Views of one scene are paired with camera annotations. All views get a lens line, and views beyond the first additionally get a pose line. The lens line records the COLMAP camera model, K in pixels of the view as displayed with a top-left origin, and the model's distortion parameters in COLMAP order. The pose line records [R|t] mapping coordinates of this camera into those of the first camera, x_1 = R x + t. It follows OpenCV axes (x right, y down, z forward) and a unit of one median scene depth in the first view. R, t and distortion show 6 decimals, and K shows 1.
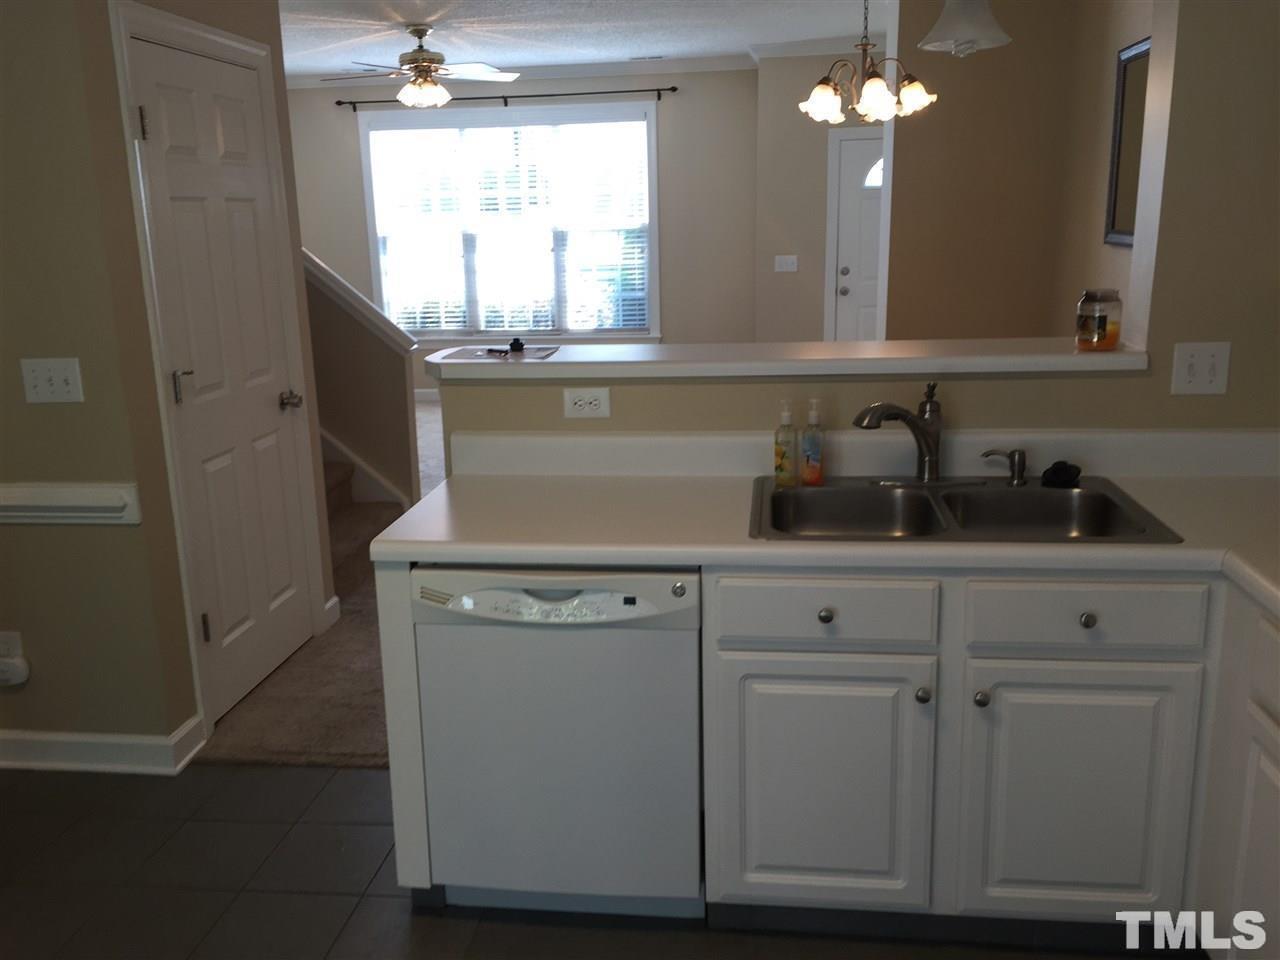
lens RADIAL K [[1106.8, 0, 639.6], [0, 1106.8, 483.2], [0, 0, 1]] dist [0.091296, -0.018766]
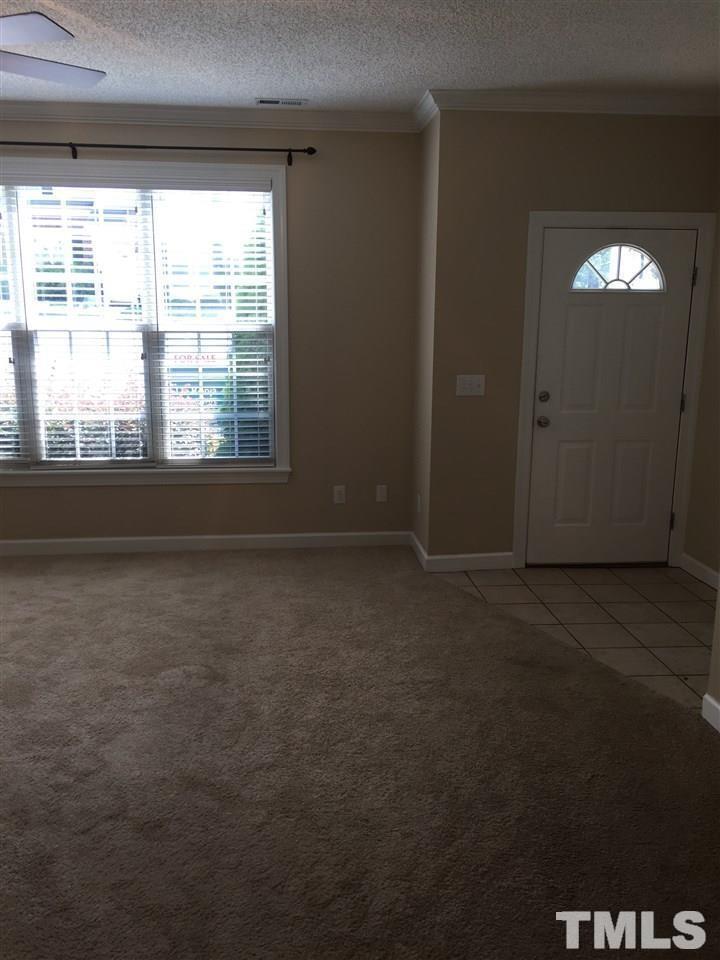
lens RADIAL K [[830.1, 0, 353.3], [0, 830.1, 487.3], [0, 0, 1]] dist [0.091296, -0.018766]
pose [[0.974677, -0.014218, 0.223167, -0.067066], [0.020379, 0.999471, -0.025328, -0.103062], [-0.222689, 0.029234, 0.974451, 0.417452]]
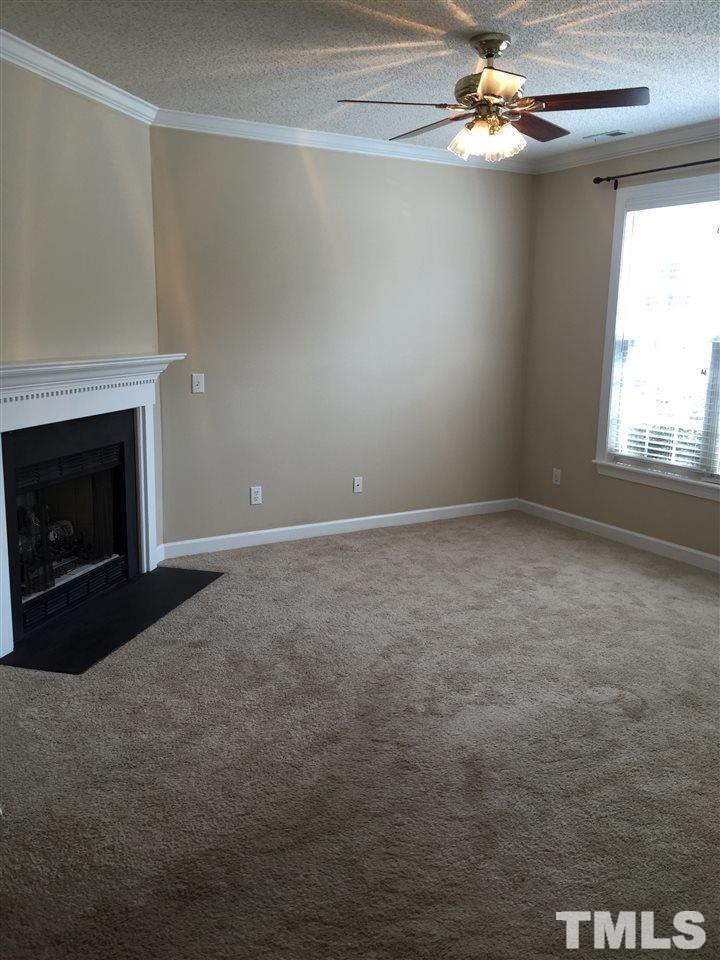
lens RADIAL K [[830.1, 0, 357.3], [0, 830.1, 475.4], [0, 0, 1]] dist [0.091296, -0.018766]
pose [[0.615205, 0.188863, -0.765411, 0.135930], [-0.218029, 0.973773, 0.065033, -0.122937], [0.757619, 0.126873, 0.640248, 0.475367]]
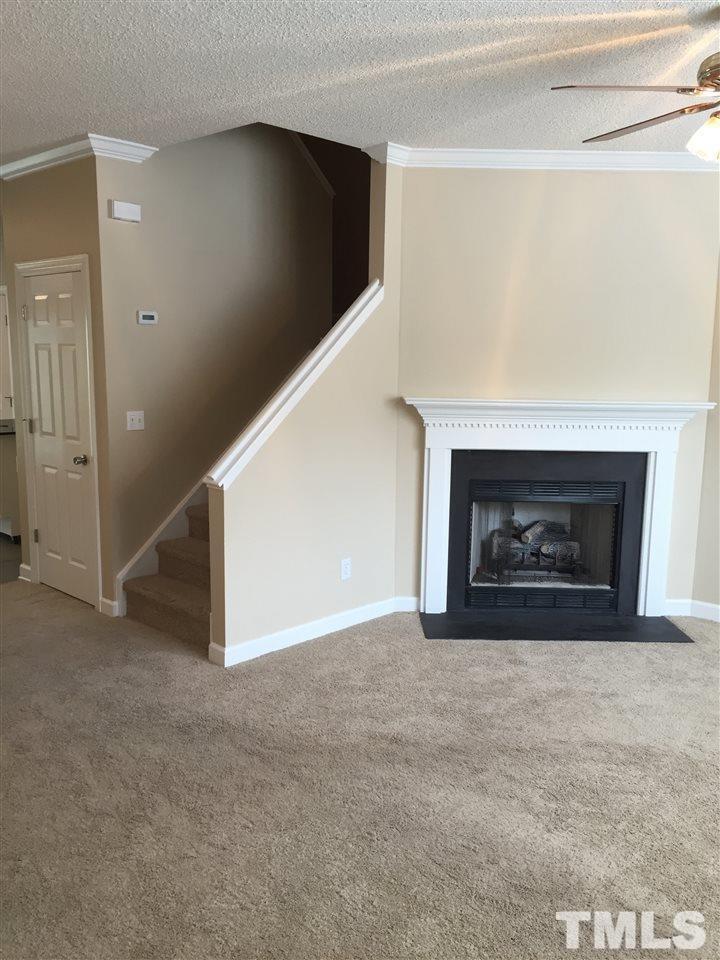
lens RADIAL K [[830.1, 0, 365.7], [0, 830.1, 478.5], [0, 0, 1]] dist [0.091296, -0.018766]
pose [[-0.605070, 0.145367, -0.782789, 0.173835], [-0.173858, 0.935339, 0.308082, -0.215010], [0.776958, 0.322505, -0.540672, 0.841057]]
